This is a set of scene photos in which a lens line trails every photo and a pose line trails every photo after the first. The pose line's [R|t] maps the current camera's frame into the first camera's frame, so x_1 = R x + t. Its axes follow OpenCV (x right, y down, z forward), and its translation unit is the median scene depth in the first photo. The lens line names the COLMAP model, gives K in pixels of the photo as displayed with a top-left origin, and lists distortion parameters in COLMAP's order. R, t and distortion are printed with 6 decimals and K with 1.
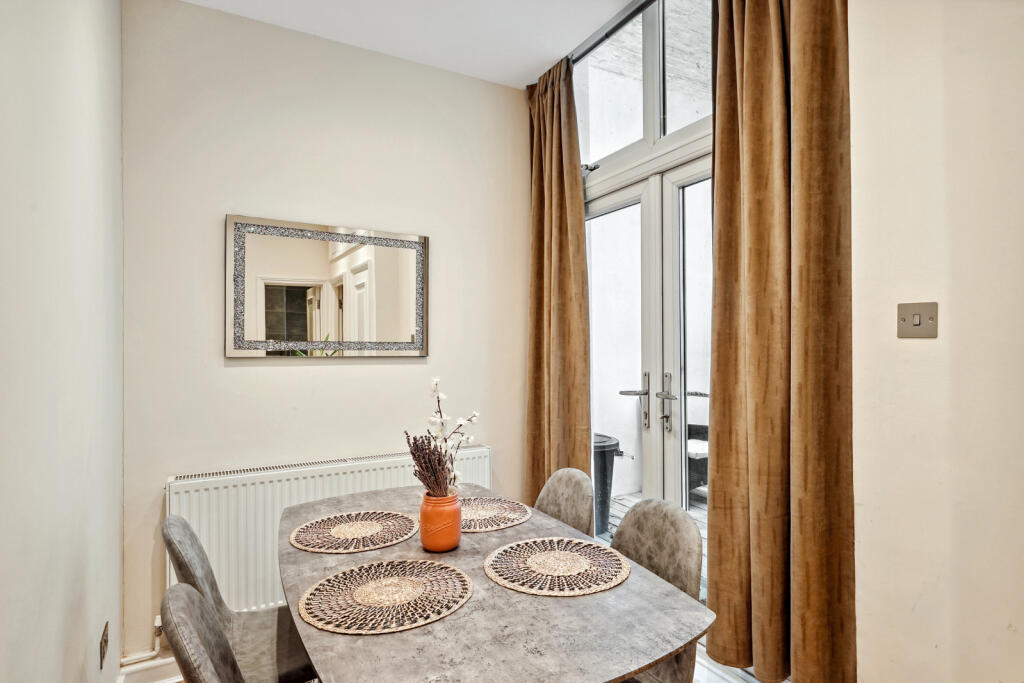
lens RADIAL K [[533.7, 0, 513.9], [0, 533.7, 345.1], [0, 0, 1]] dist [0.000625, -0.000231]
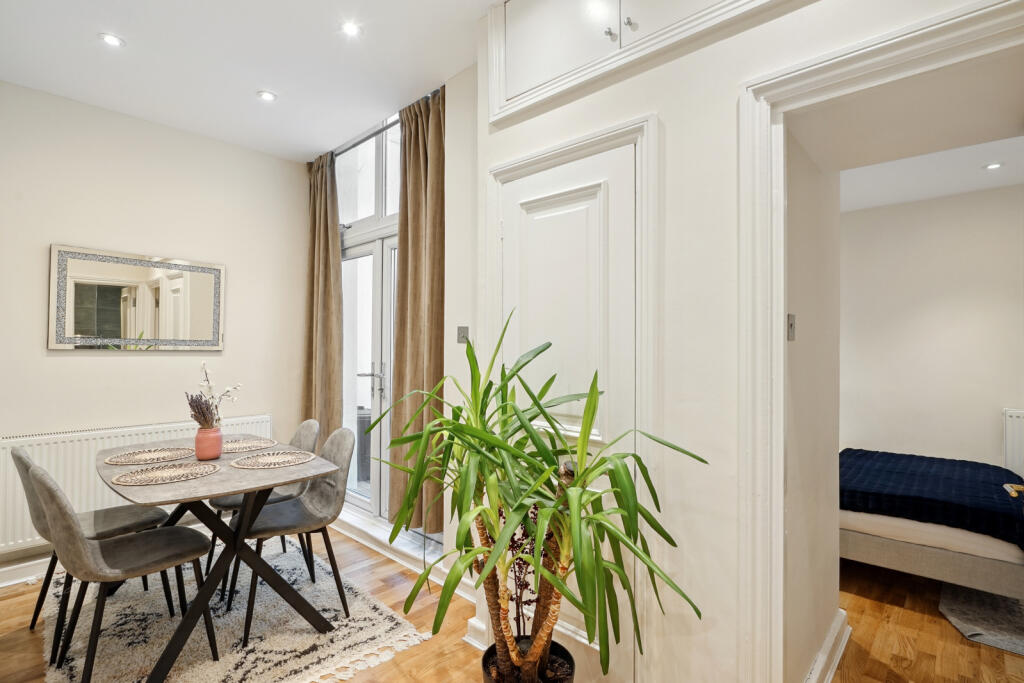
lens RADIAL K [[487.8, 0, 510.1], [0, 487.8, 341.5], [0, 0, 1]] dist [-0.001565, 0.001223]
pose [[0.953980, 0.015660, 0.299463, 0.176034], [-0.014148, 0.999874, -0.007220, -0.004144], [-0.299538, 0.002651, 0.954081, -0.450698]]
